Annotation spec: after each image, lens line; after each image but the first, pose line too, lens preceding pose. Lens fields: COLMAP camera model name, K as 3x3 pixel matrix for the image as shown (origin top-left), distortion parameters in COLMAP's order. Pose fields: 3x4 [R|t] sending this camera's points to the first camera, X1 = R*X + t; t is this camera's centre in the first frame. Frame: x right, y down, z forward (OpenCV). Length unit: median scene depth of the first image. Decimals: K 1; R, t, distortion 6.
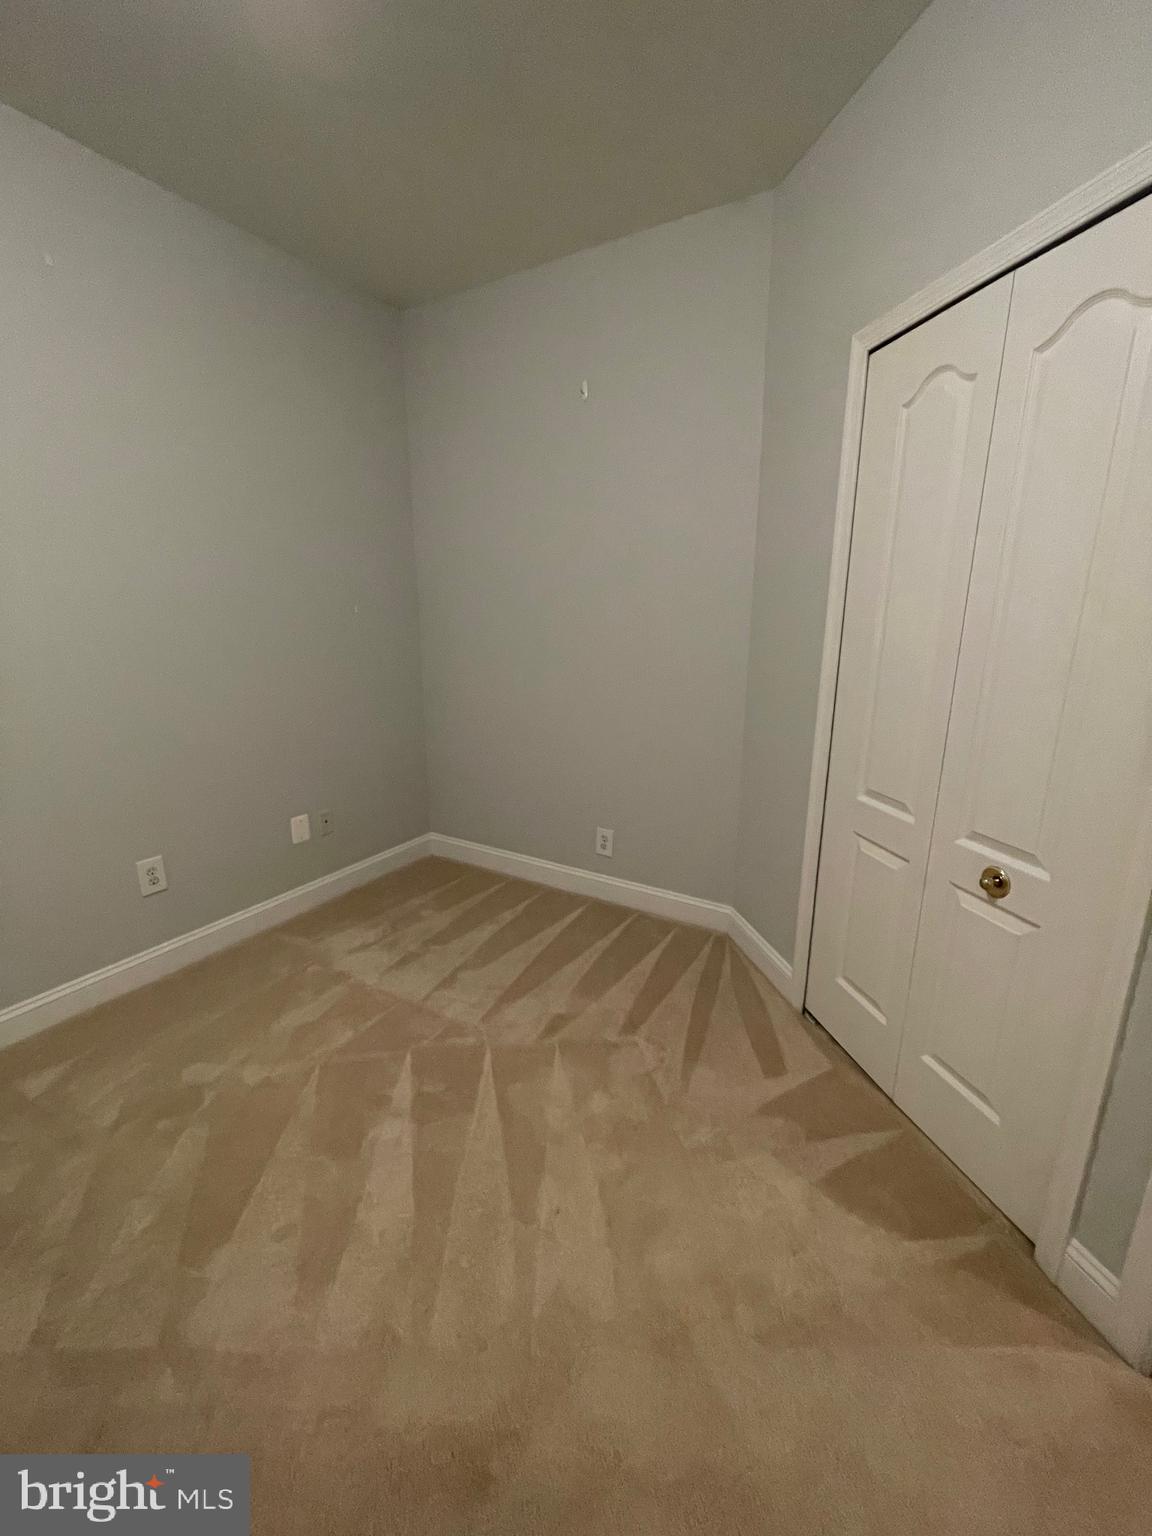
lens RADIAL K [[623.3, 0, 576.0], [0, 623.3, 768.0], [0, 0, 1]] dist [-0.002812, -0.000458]
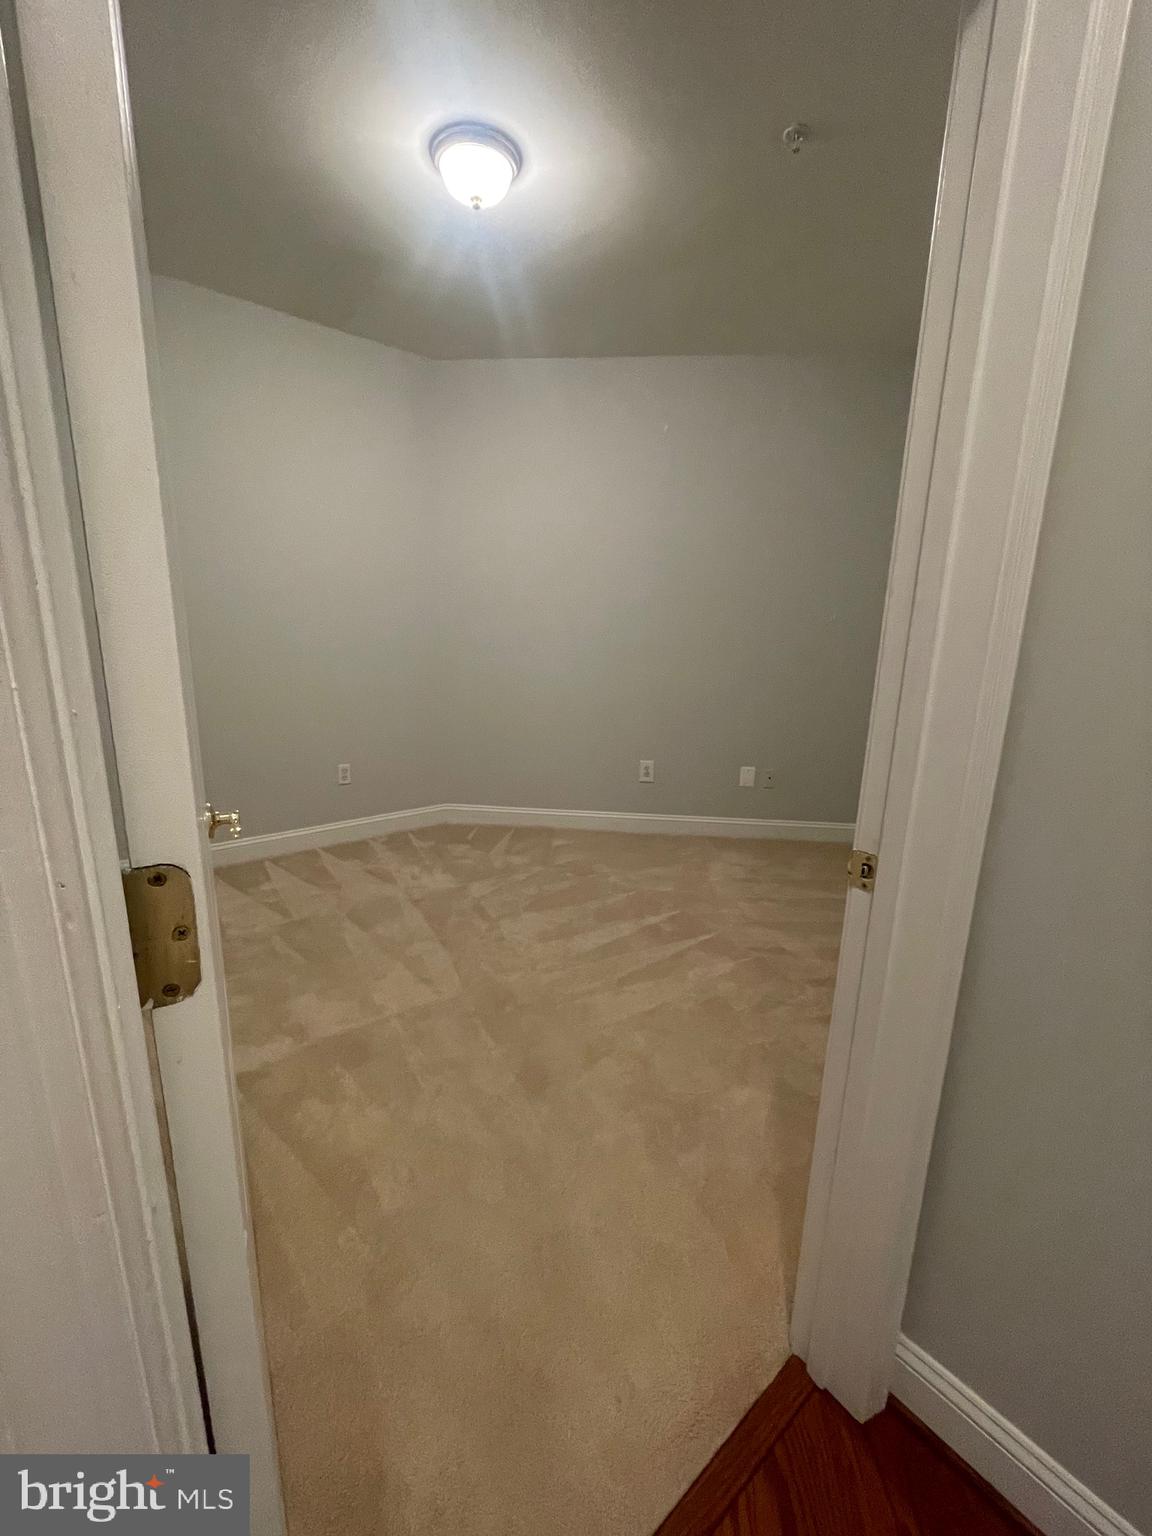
lens RADIAL K [[623.3, 0, 576.0], [0, 623.3, 768.0], [0, 0, 1]] dist [-0.002812, -0.000458]
pose [[0.434346, 0.212080, -0.875423, 0.721536], [-0.242616, 0.963514, 0.113045, 0.020255], [0.867457, 0.163291, 0.469952, 0.036026]]
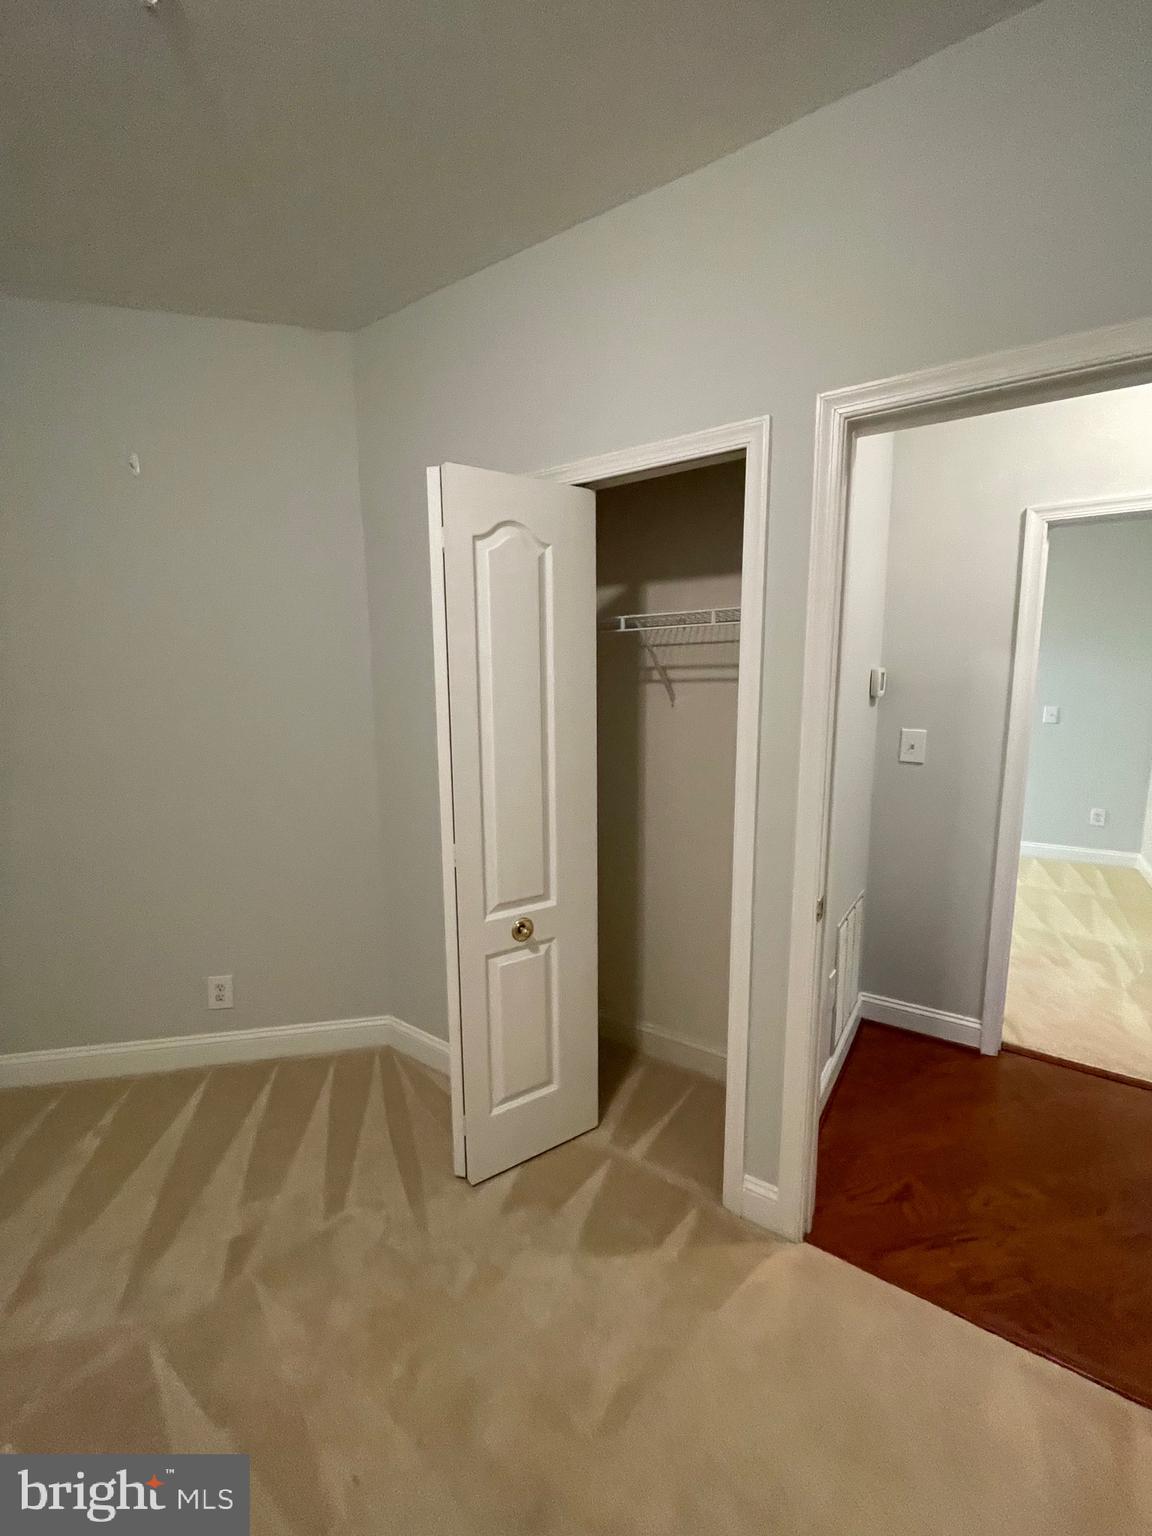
lens RADIAL K [[623.3, 0, 576.0], [0, 623.3, 768.0], [0, 0, 1]] dist [-0.002812, -0.000458]
pose [[0.733812, -0.098901, 0.672115, -0.169739], [0.171800, 0.984204, -0.042746, -0.071960], [-0.657270, 0.146837, 0.739212, 0.053226]]
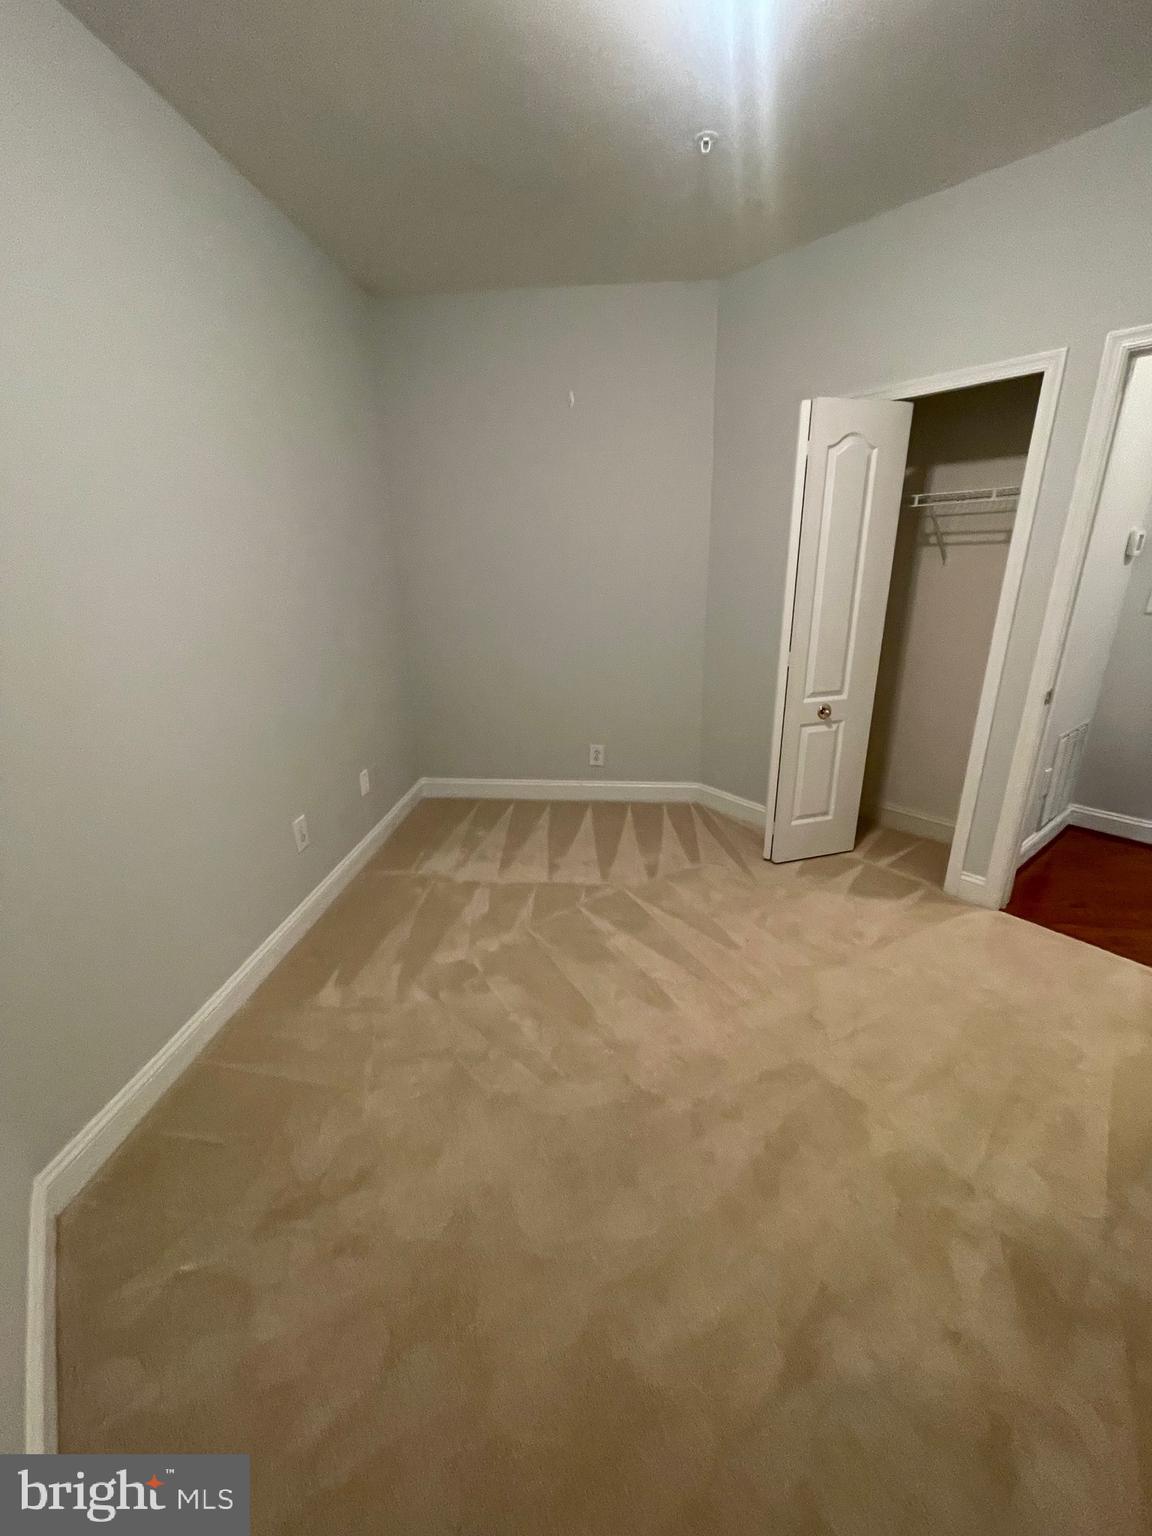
lens RADIAL K [[623.3, 0, 576.0], [0, 623.3, 768.0], [0, 0, 1]] dist [-0.002812, -0.000458]
pose [[0.897934, -0.157542, 0.410967, -0.681556], [0.125008, 0.986577, 0.105066, 0.004096], [-0.422003, -0.042969, 0.905575, -0.207816]]
